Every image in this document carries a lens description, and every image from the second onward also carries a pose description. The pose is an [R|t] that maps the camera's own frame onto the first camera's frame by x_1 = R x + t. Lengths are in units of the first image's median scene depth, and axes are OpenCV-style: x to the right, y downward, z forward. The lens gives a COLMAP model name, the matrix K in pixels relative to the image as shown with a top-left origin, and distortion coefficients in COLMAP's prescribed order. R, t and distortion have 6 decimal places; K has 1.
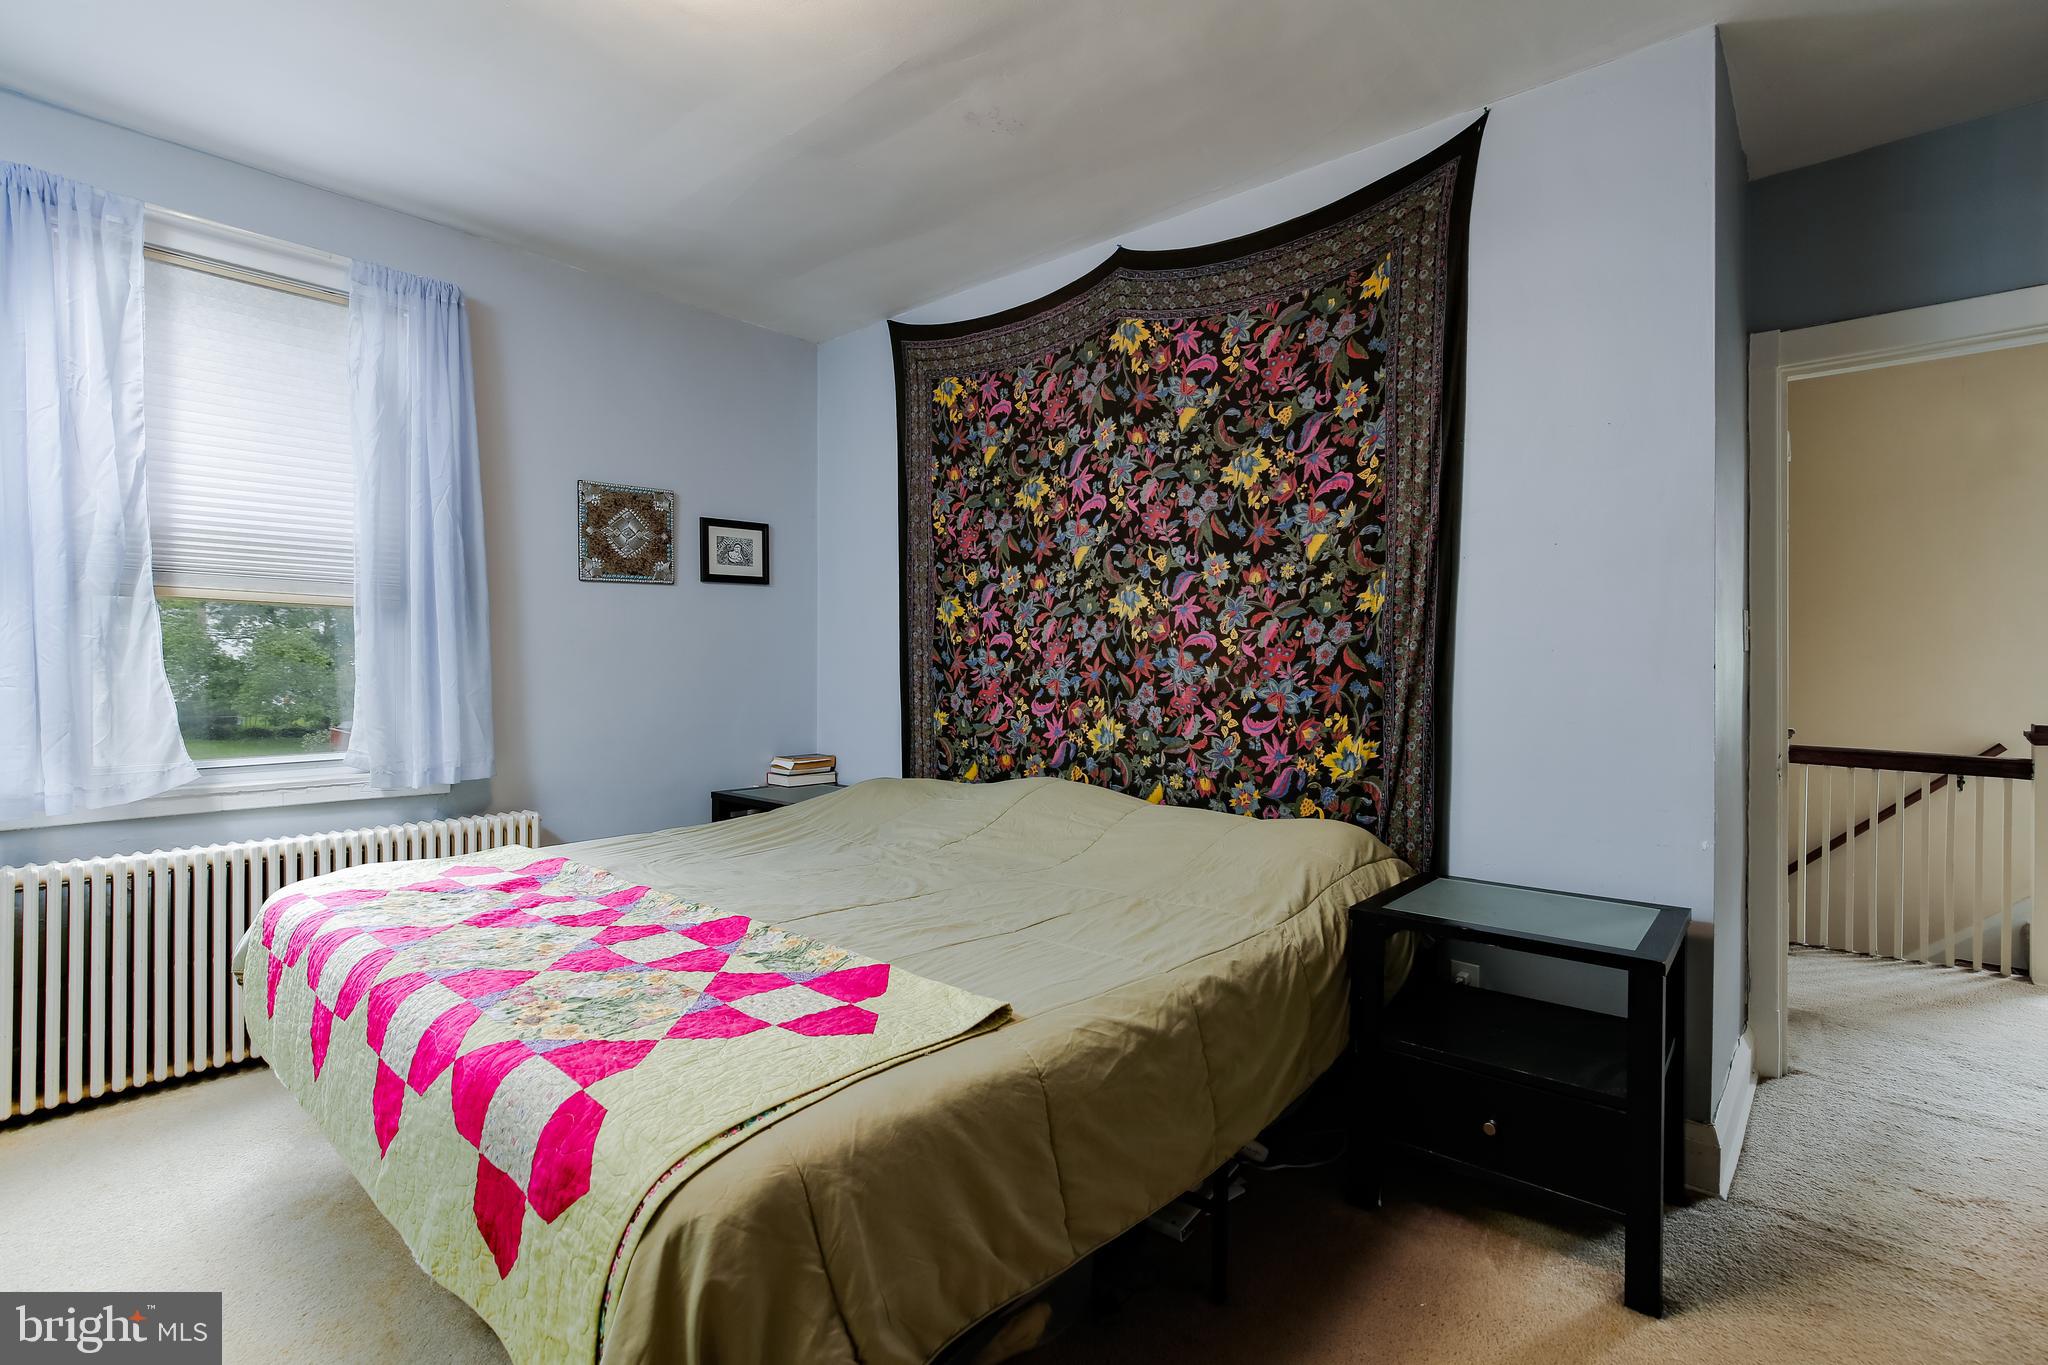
lens RADIAL K [[926.4, 0, 1031.3], [0, 926.4, 665.5], [0, 0, 1]] dist [-0.015403, 0.005119]
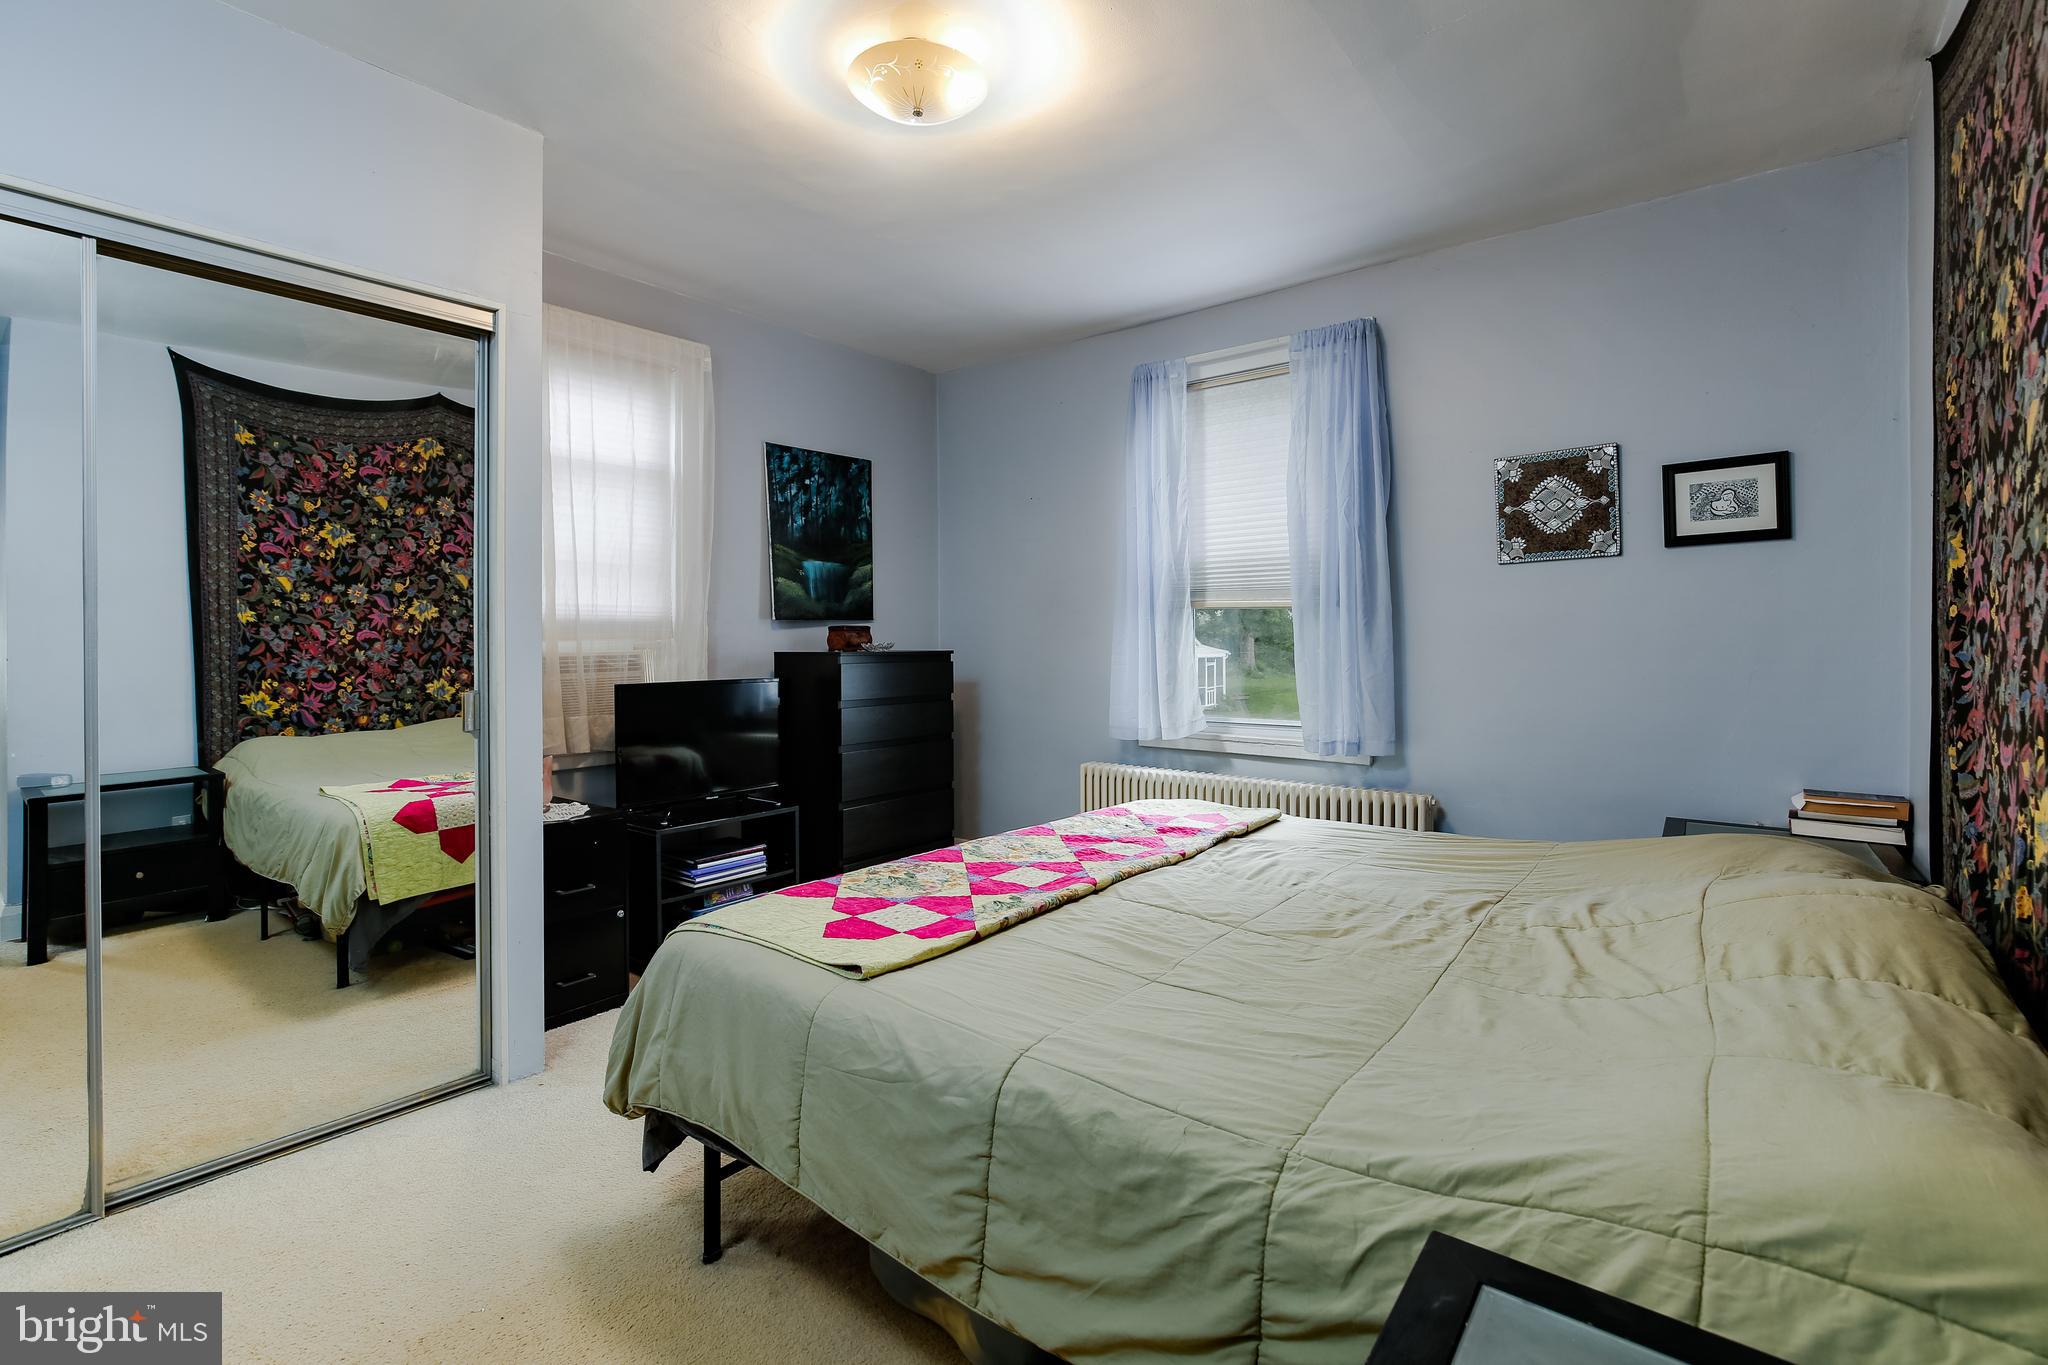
lens RADIAL K [[926.4, 0, 1031.3], [0, 926.4, 665.5], [0, 0, 1]] dist [-0.015403, 0.005119]
pose [[0.082286, 0.019888, -0.996410, 0.423426], [0.004737, 0.999782, 0.020346, -0.008730], [0.996598, -0.006394, 0.082174, 0.431324]]
